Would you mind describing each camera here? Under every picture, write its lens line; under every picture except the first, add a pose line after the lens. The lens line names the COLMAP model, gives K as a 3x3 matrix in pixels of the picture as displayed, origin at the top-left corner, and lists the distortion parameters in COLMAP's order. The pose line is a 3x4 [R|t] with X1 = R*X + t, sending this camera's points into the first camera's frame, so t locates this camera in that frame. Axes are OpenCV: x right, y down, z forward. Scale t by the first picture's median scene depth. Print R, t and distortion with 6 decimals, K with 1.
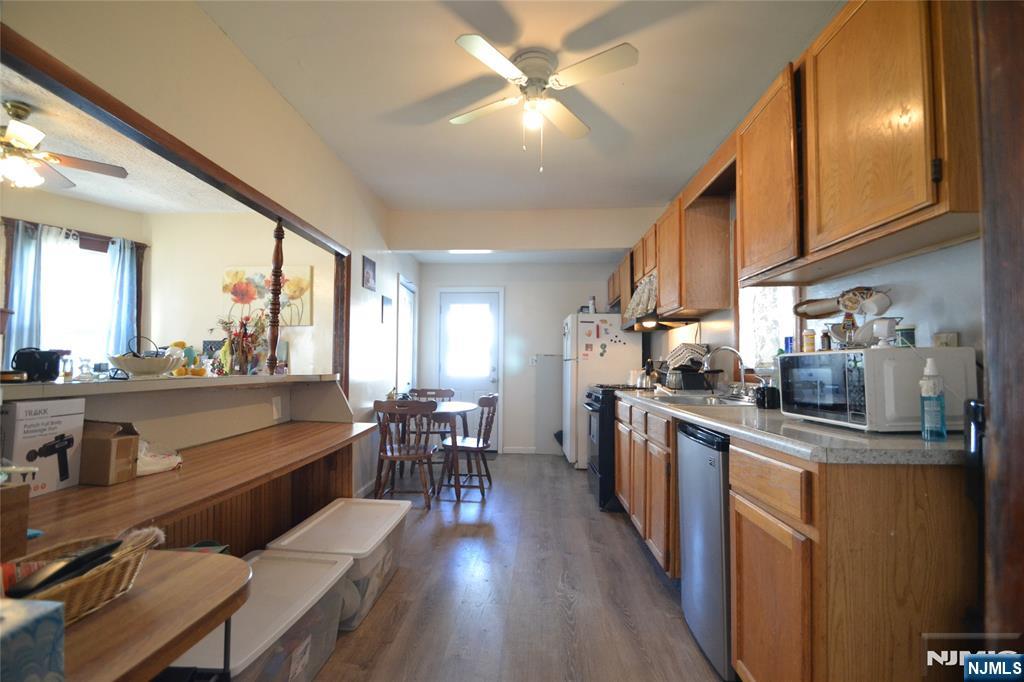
lens RADIAL K [[454.8, 0, 512.0], [0, 454.8, 340.4], [0, 0, 1]] dist [-0.000022, -0.002334]
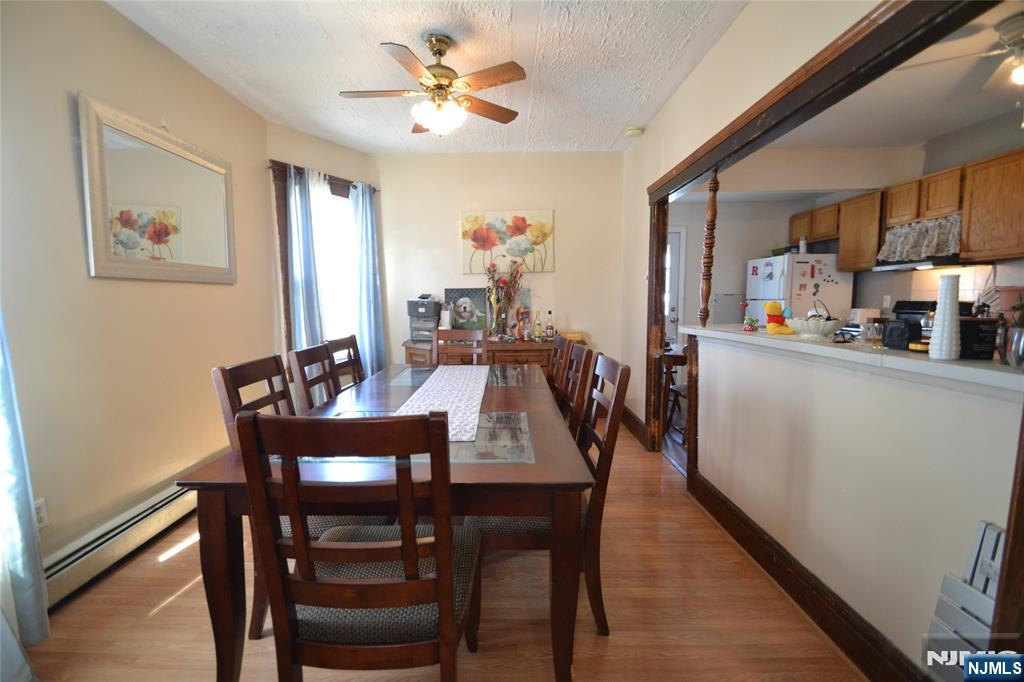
lens RADIAL K [[454.8, 0, 508.2], [0, 454.8, 348.6], [0, 0, 1]] dist [-0.000022, -0.002334]
pose [[0.998760, -0.026085, 0.042409, -0.587085], [0.018858, 0.986502, 0.162658, -0.029875], [-0.046079, -0.161657, 0.985771, -0.006042]]
